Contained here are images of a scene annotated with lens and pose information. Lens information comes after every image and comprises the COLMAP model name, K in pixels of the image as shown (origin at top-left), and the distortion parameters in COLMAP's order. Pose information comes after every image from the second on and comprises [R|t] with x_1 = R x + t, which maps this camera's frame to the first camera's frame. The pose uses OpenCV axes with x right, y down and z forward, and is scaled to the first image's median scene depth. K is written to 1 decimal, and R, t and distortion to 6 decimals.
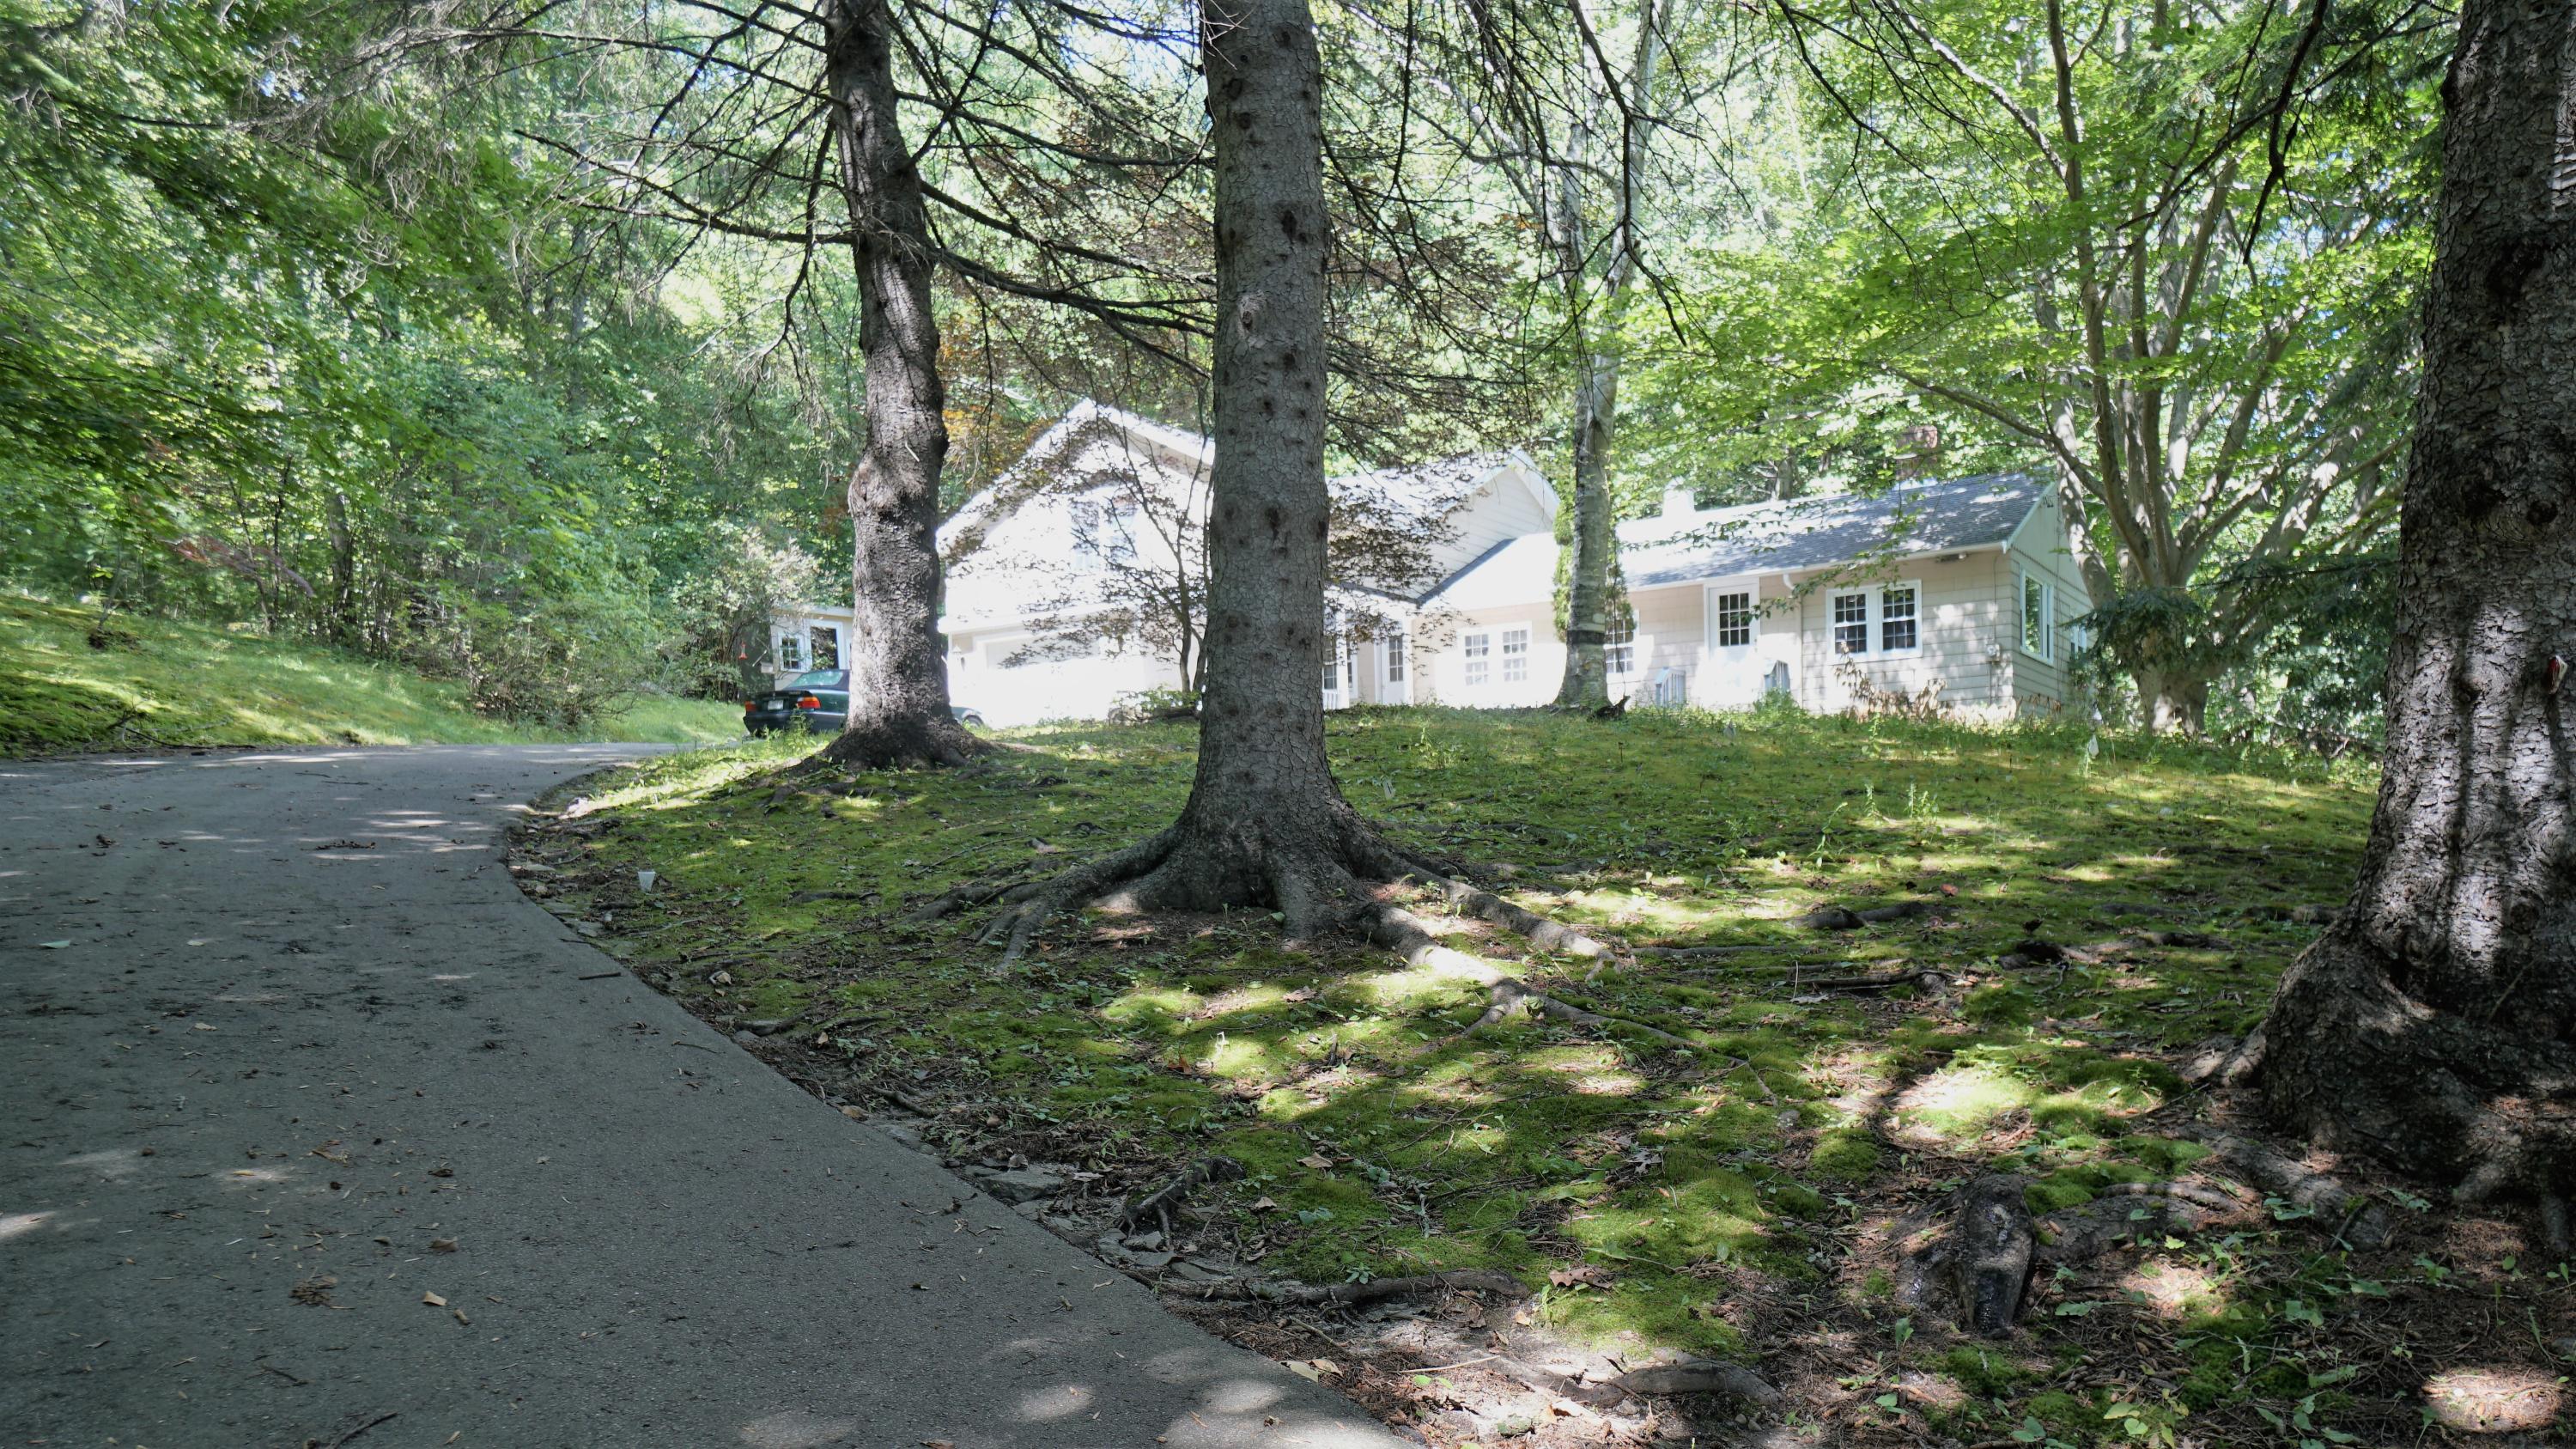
lens RADIAL K [[1585.0, 0, 1288.0], [0, 1585.0, 724.5], [0, 0, 1]] dist [0.002381, 0.001450]
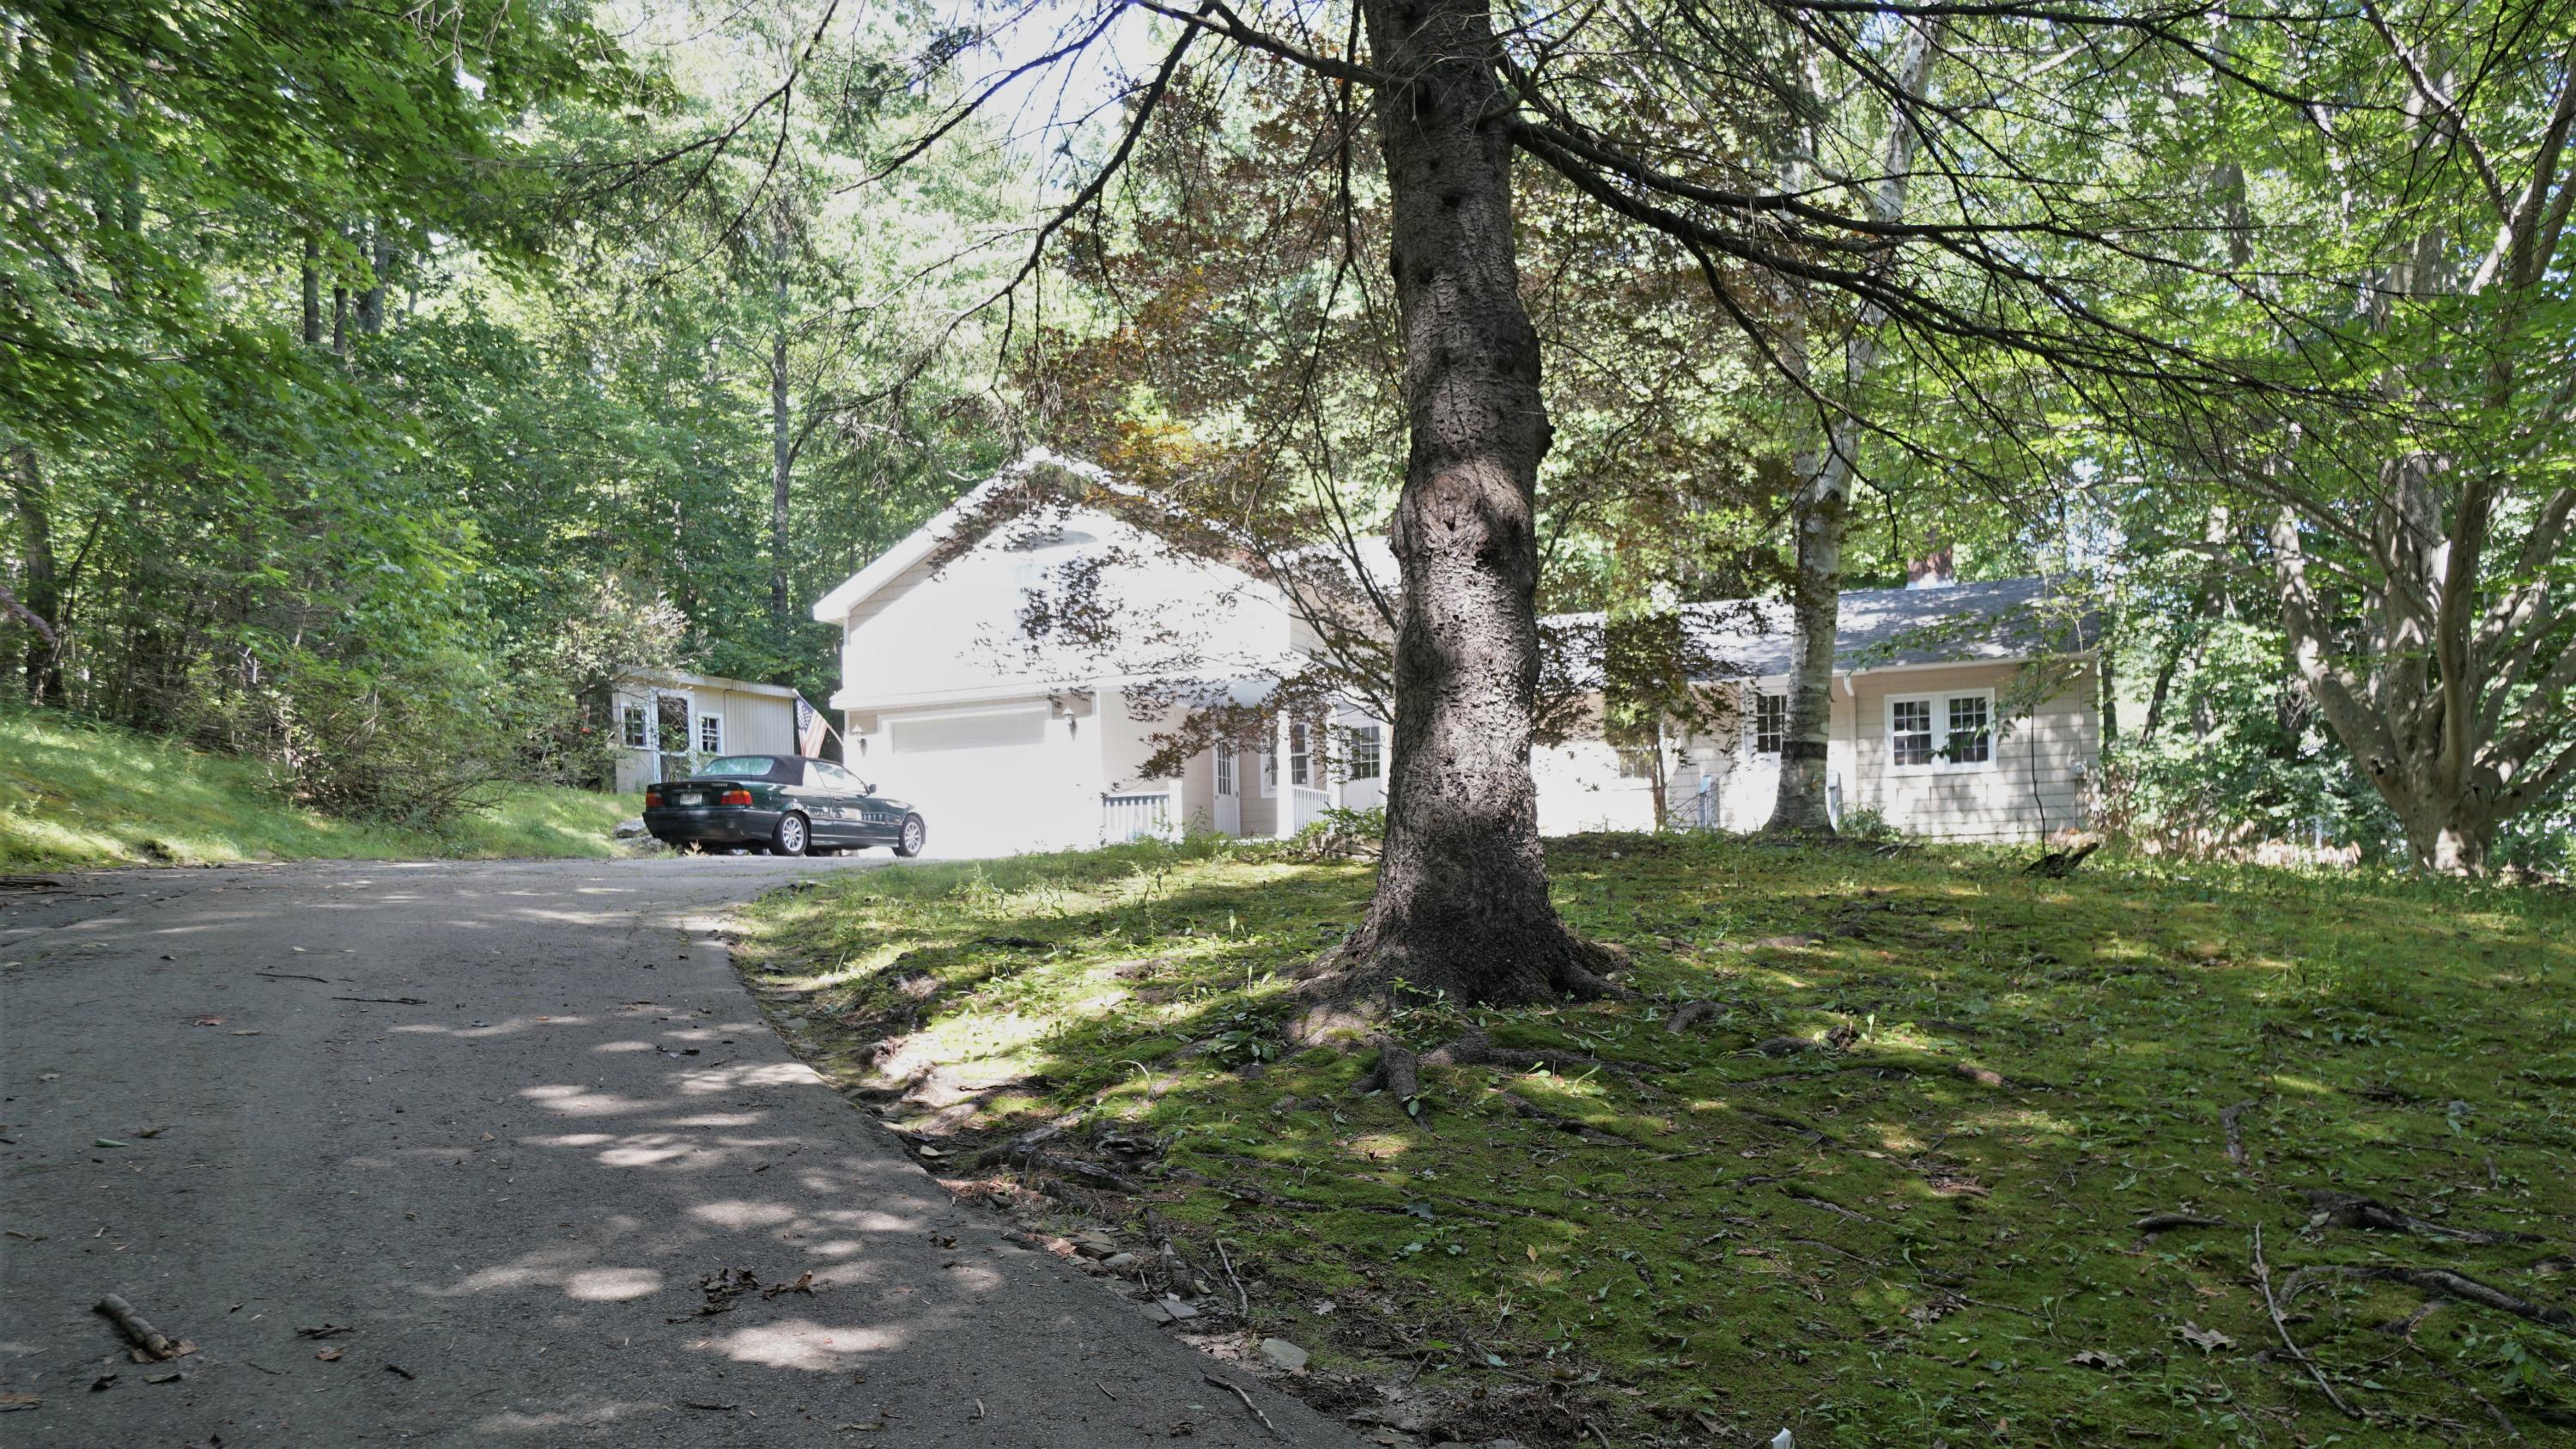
lens RADIAL K [[1585.0, 0, 1288.0], [0, 1585.0, 724.5], [0, 0, 1]] dist [0.002381, 0.001450]
pose [[0.987108, 0.028601, 0.157480, -0.144405], [-0.020846, 0.998497, -0.050681, -0.014731], [-0.158693, 0.046745, 0.986221, 0.158980]]
